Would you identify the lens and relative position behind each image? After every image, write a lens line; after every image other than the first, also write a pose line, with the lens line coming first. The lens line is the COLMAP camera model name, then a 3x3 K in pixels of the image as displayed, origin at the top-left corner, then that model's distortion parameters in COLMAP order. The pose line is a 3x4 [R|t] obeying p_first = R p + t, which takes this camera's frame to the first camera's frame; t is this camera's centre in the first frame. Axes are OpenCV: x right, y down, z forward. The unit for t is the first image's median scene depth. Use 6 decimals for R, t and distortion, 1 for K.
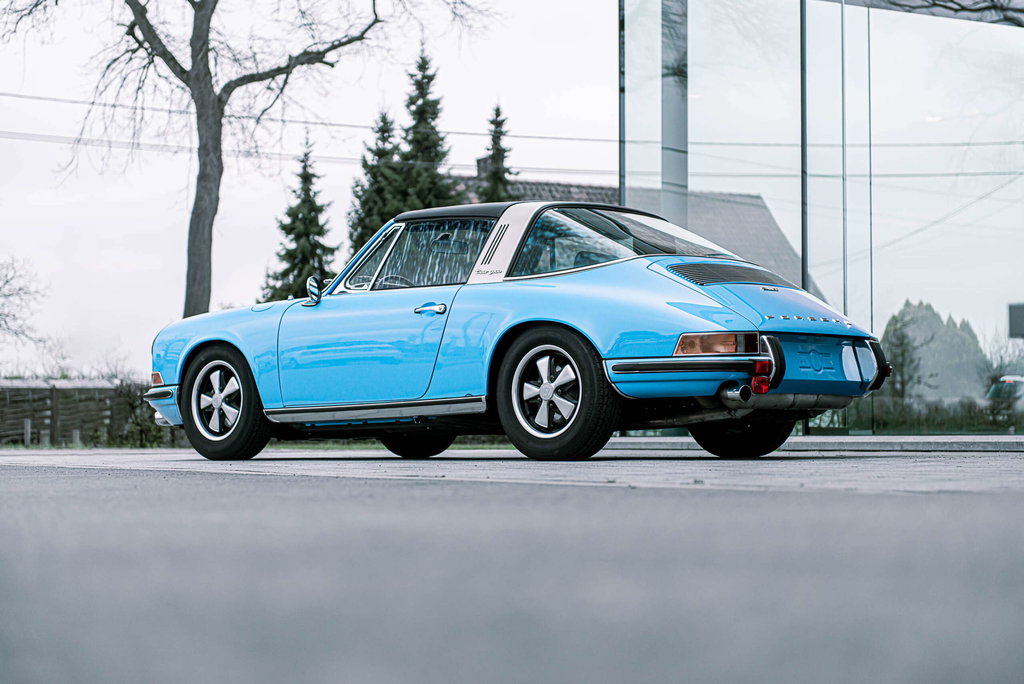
lens RADIAL K [[2076.8, 0, 512.0], [0, 2076.8, 342.0], [0, 0, 1]] dist [0.034179, 0.017556]
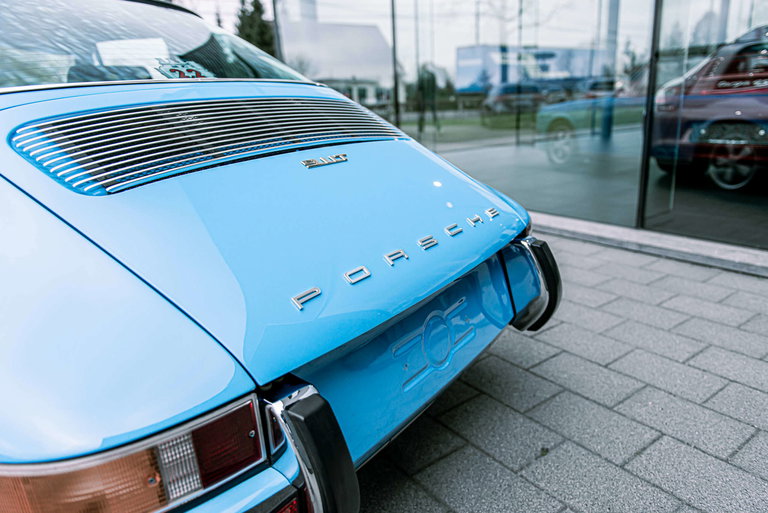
lens RADIAL K [[545.8, 0, 394.0], [0, 545.8, 257.4], [0, 0, 1]] dist [-0.001735, -0.001512]
pose [[0.989735, -0.080217, 0.118280, 0.130375], [0.037574, 0.944559, 0.326185, -0.045579], [-0.137888, -0.318392, 0.937877, 0.936550]]
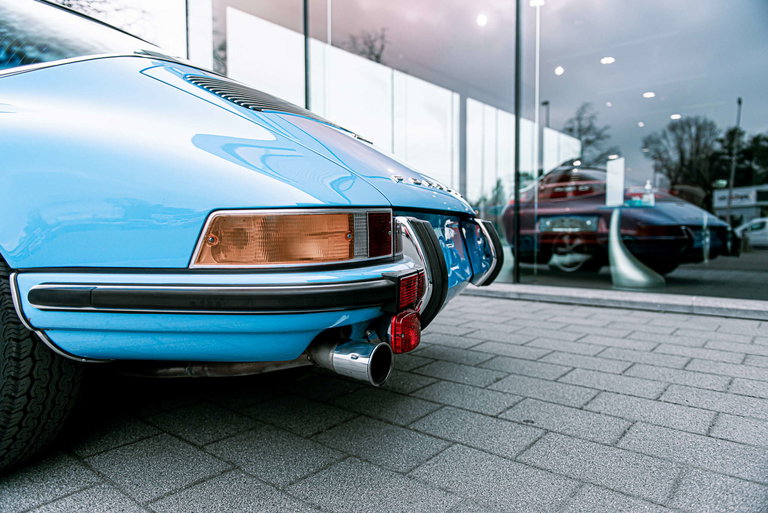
lens RADIAL K [[521.1, 0, 384.0], [0, 521.1, 256.5], [0, 0, 1]] dist [-0.010933, -0.002869]
pose [[0.931592, -0.021222, 0.362886, 0.076074], [-0.014708, 0.995276, 0.095962, -0.005258], [-0.363208, -0.094735, 0.926879, 0.896839]]
